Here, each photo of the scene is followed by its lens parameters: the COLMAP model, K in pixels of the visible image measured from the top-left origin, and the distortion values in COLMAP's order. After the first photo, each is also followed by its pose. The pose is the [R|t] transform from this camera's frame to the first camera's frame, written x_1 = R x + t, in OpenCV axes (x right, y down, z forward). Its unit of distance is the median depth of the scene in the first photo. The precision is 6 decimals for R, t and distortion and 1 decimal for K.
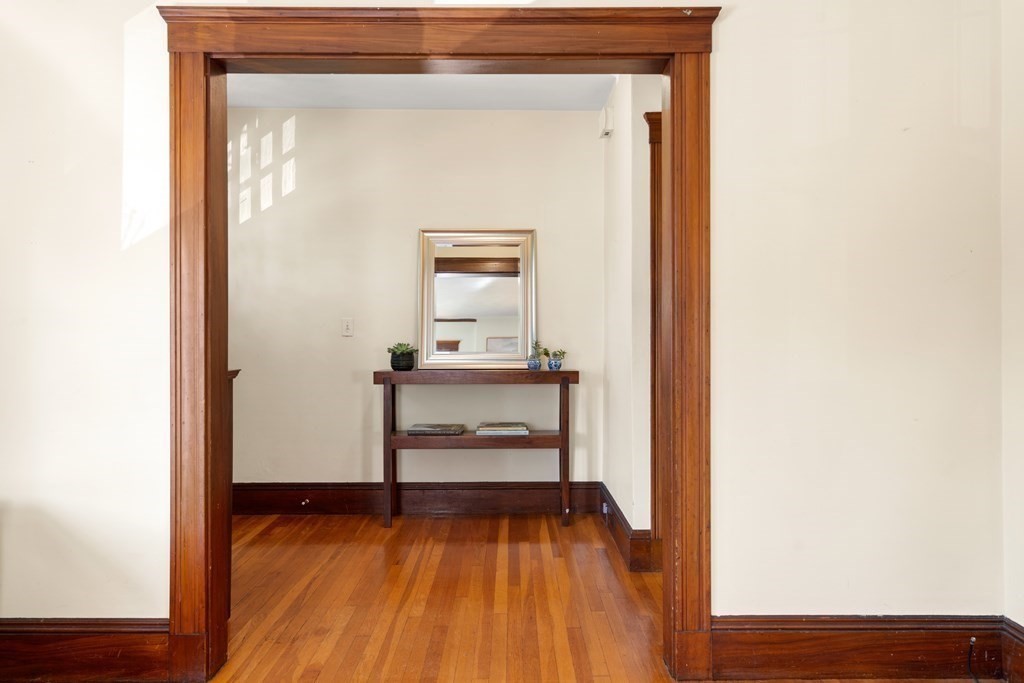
lens RADIAL K [[692.6, 0, 513.9], [0, 692.6, 342.8], [0, 0, 1]] dist [0.002721, 0.001483]
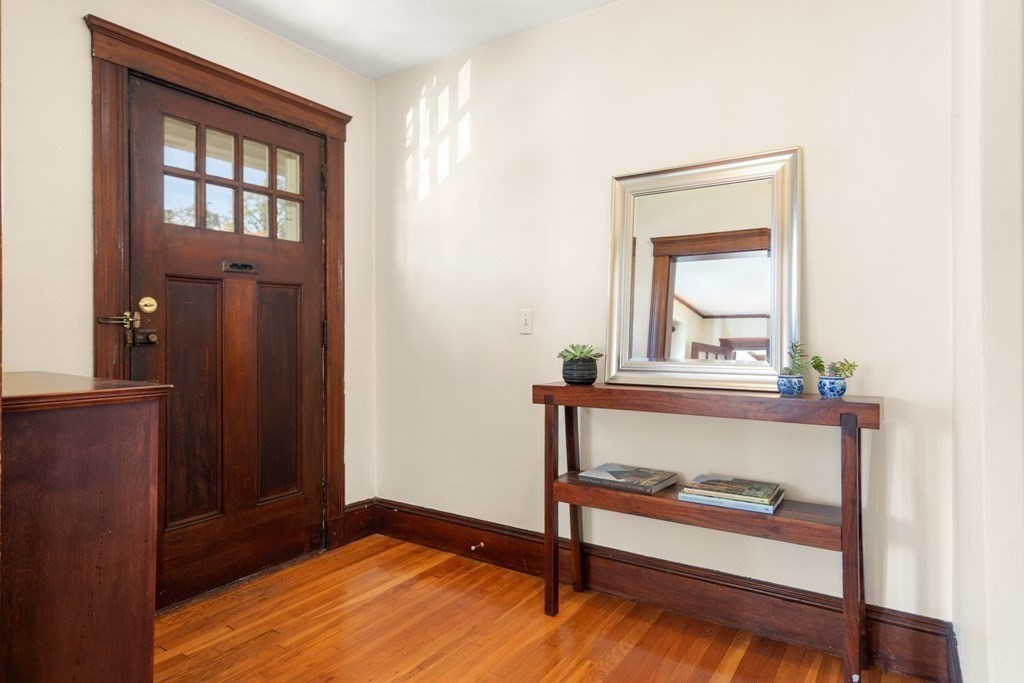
lens RADIAL K [[592.4, 0, 515.6], [0, 592.4, 325.6], [0, 0, 1]] dist [-0.000133, 0.002192]
pose [[0.820950, -0.006553, -0.570962, 0.118457], [-0.000300, 0.999929, -0.011907, -0.010956], [0.570999, 0.009946, 0.820890, 0.475179]]
